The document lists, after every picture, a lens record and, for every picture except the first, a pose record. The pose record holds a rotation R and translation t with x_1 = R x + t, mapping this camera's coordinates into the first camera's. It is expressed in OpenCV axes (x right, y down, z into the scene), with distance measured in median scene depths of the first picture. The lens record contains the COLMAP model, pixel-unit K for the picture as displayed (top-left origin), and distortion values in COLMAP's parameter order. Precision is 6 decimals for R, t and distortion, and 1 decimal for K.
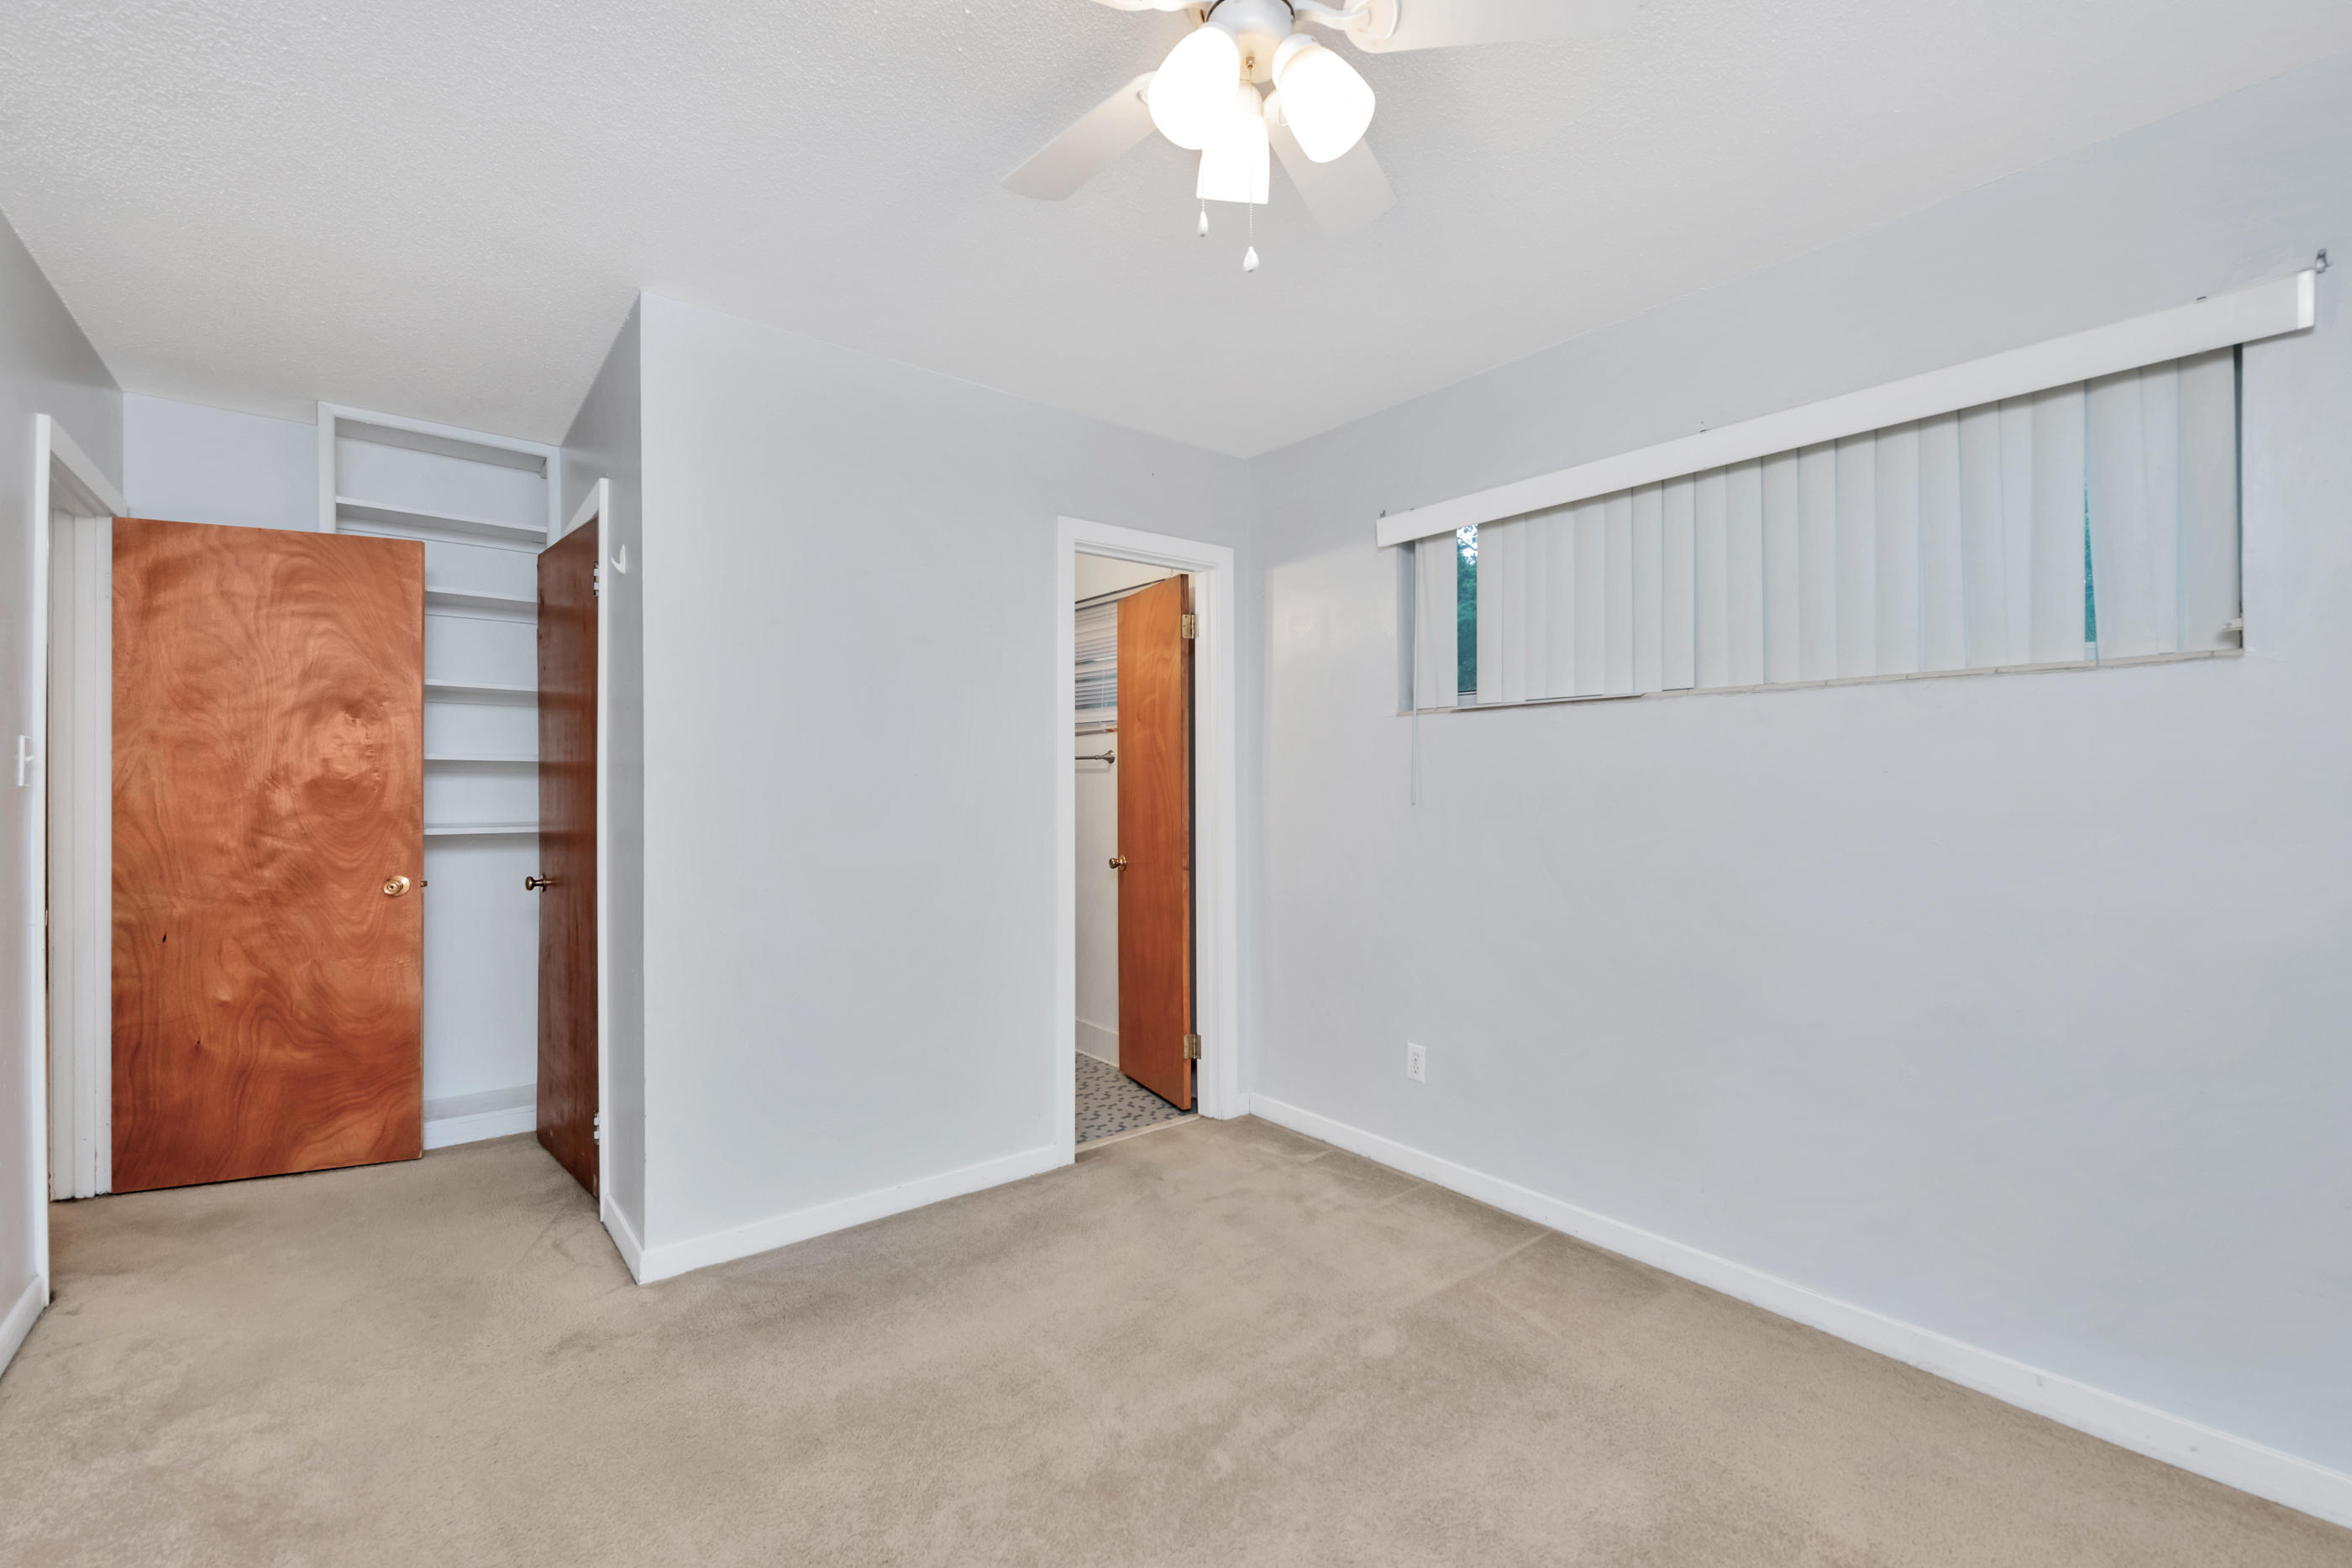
lens RADIAL K [[964.6, 0, 1184.9], [0, 964.6, 785.3], [0, 0, 1]] dist [-0.002352, -0.000305]
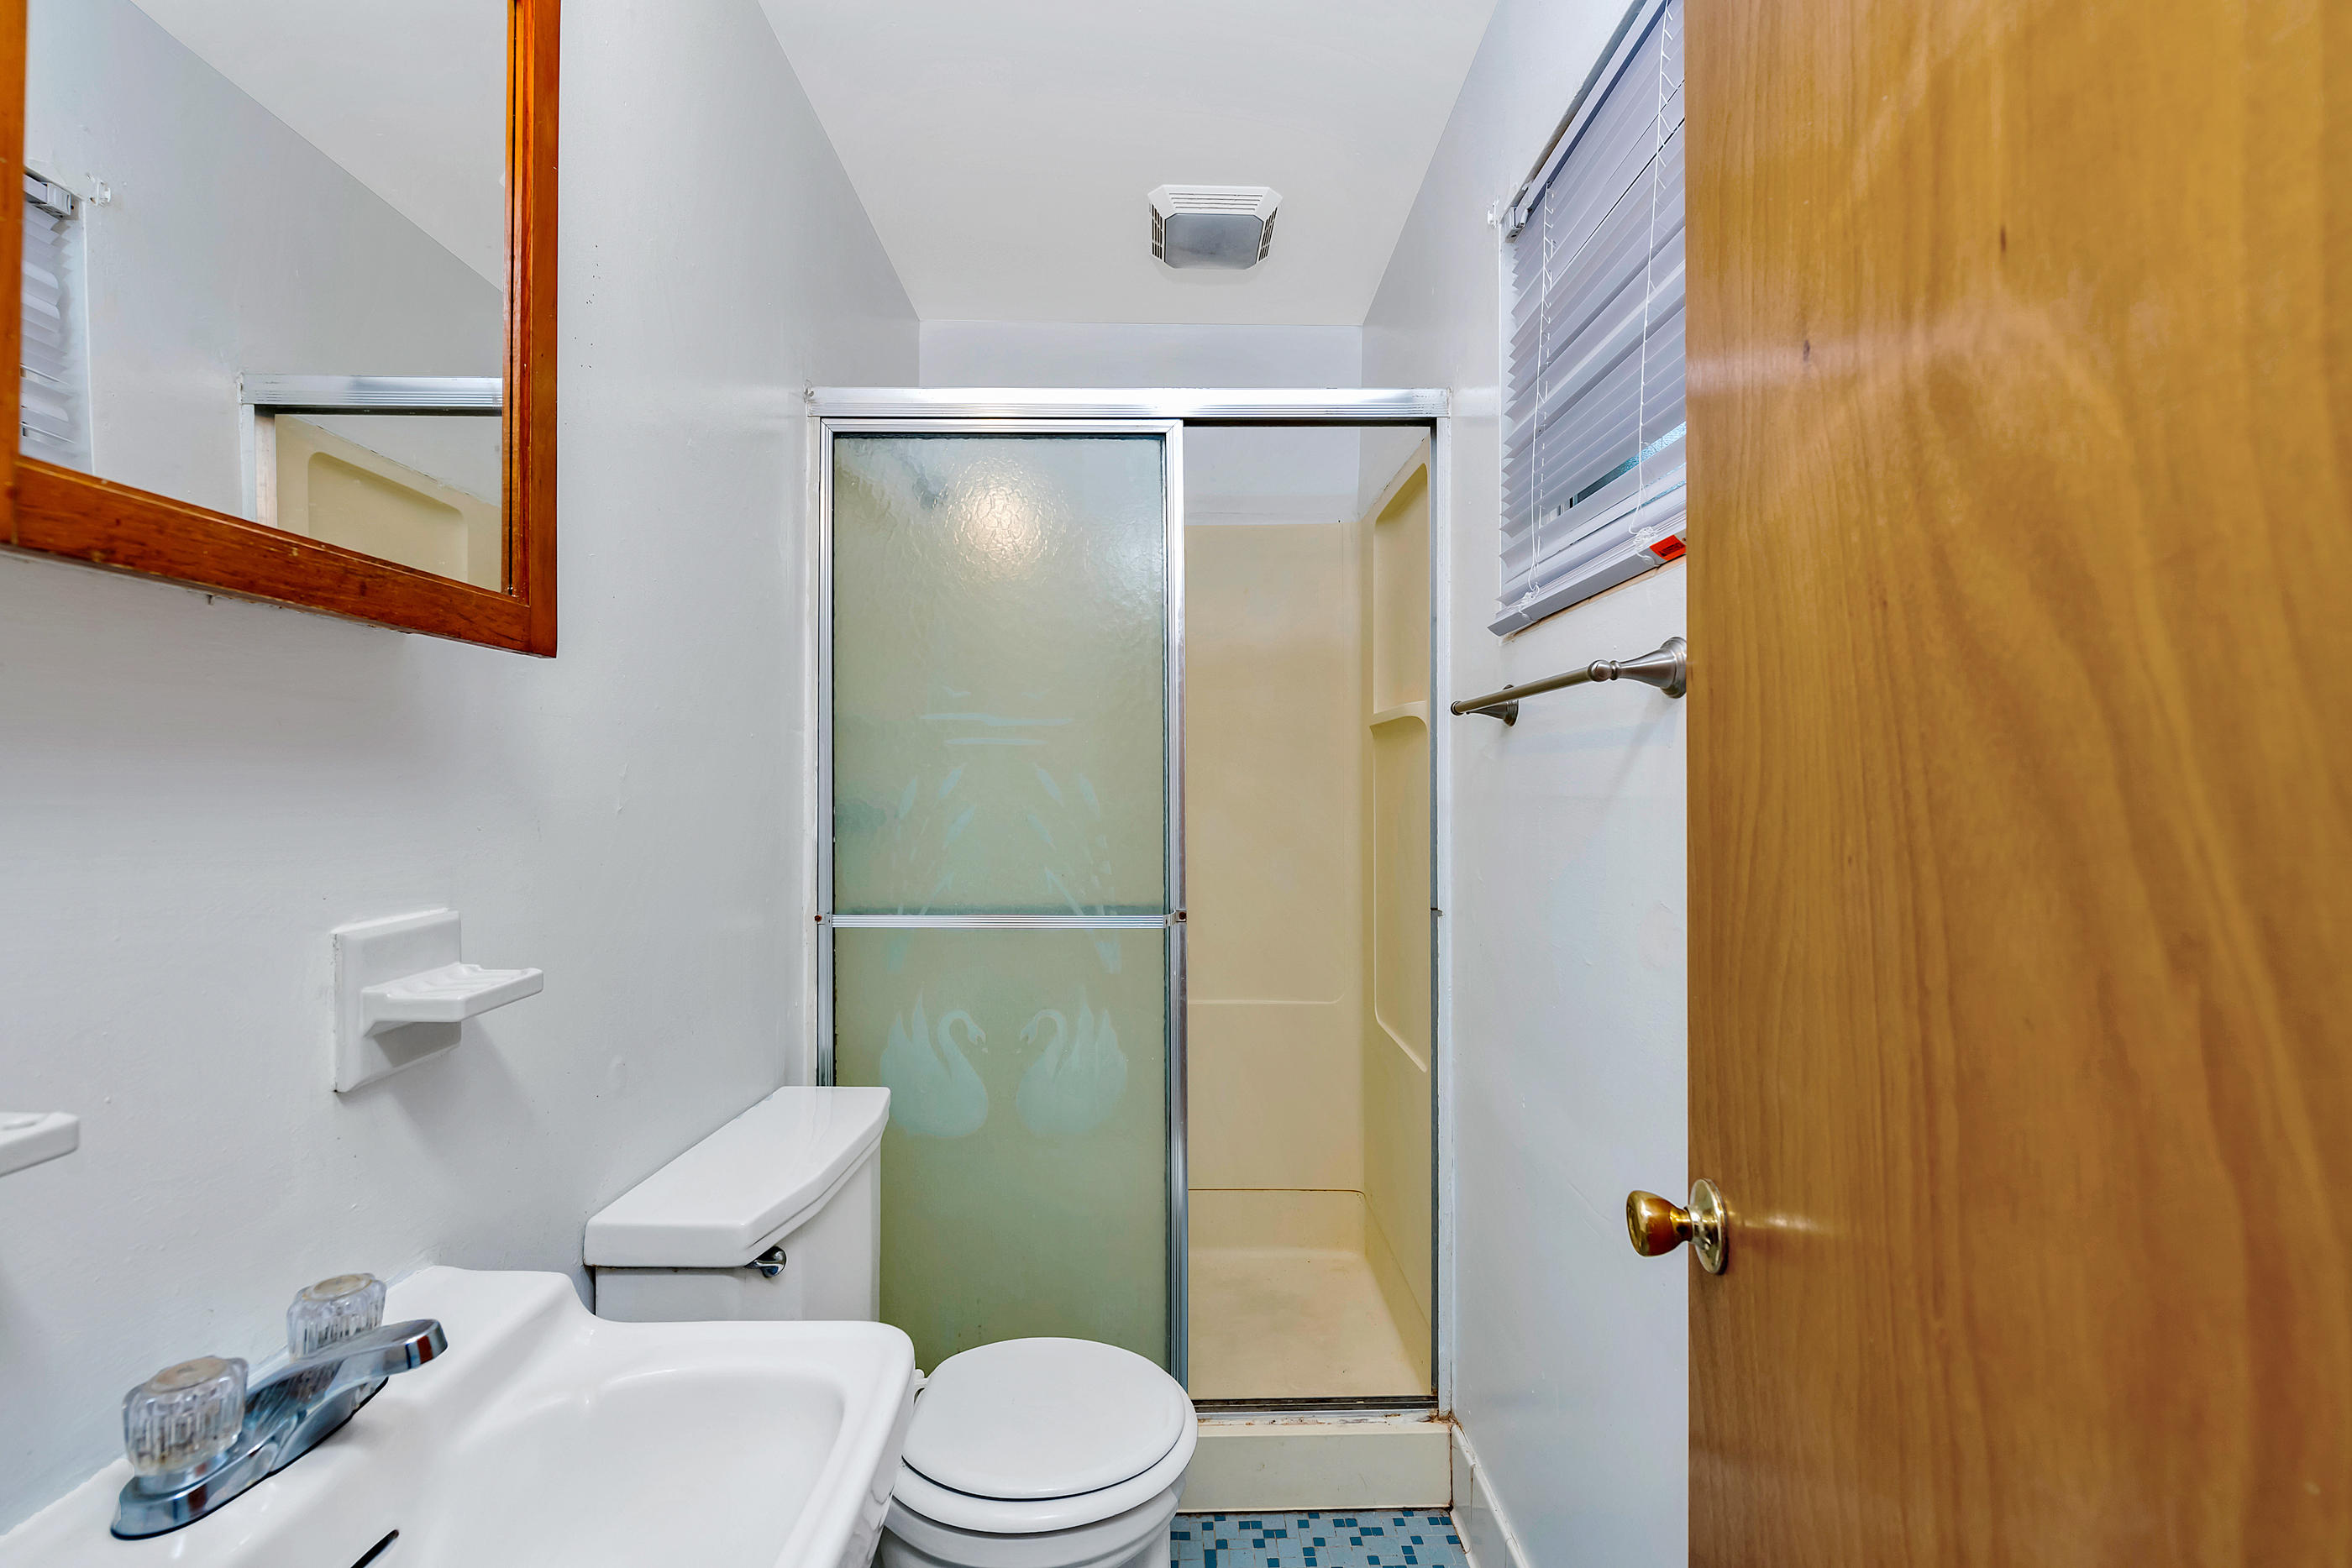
lens RADIAL K [[964.6, 0, 1182.8], [0, 964.6, 775.4], [0, 0, 1]] dist [-0.002352, -0.000305]
pose [[0.793123, -0.011982, -0.608944, -0.045457], [0.008895, 0.999928, -0.008090, -0.005697], [0.608997, 0.001000, 0.793172, 1.106921]]
